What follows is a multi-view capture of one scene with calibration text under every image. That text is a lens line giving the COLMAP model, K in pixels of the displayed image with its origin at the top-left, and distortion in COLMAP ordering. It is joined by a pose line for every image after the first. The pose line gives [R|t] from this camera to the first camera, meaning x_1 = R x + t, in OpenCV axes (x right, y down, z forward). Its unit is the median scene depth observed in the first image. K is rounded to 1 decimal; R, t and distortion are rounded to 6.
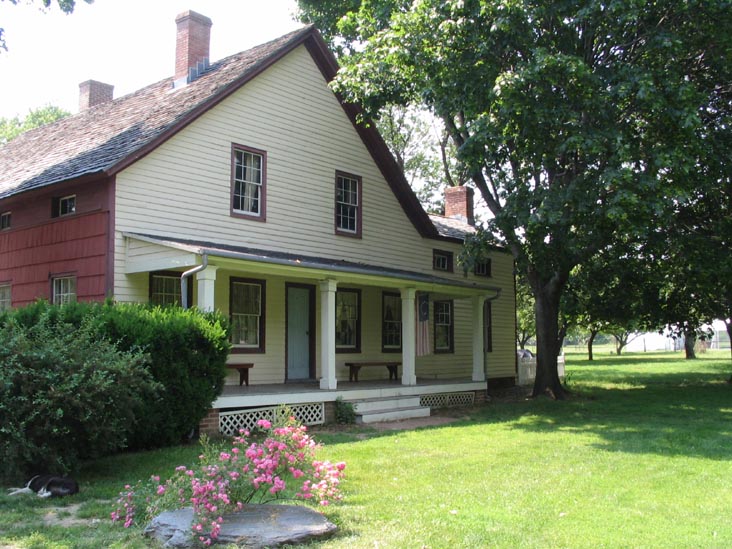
lens RADIAL K [[777.0, 0, 364.5], [0, 777.0, 275.3], [0, 0, 1]] dist [-0.121025, 0.000000]
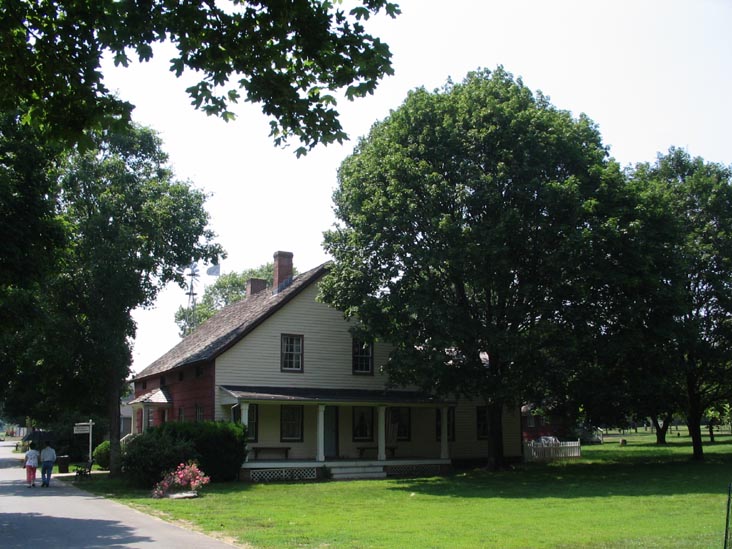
lens RADIAL K [[777.0, 0, 367.0], [0, 777.0, 274.4], [0, 0, 1]] dist [-0.121025, 0.000000]
pose [[0.929281, -0.078621, -0.360910, 0.733792], [0.040046, 0.992770, -0.113155, -0.087969], [0.367197, 0.090700, 0.925711, -0.735967]]
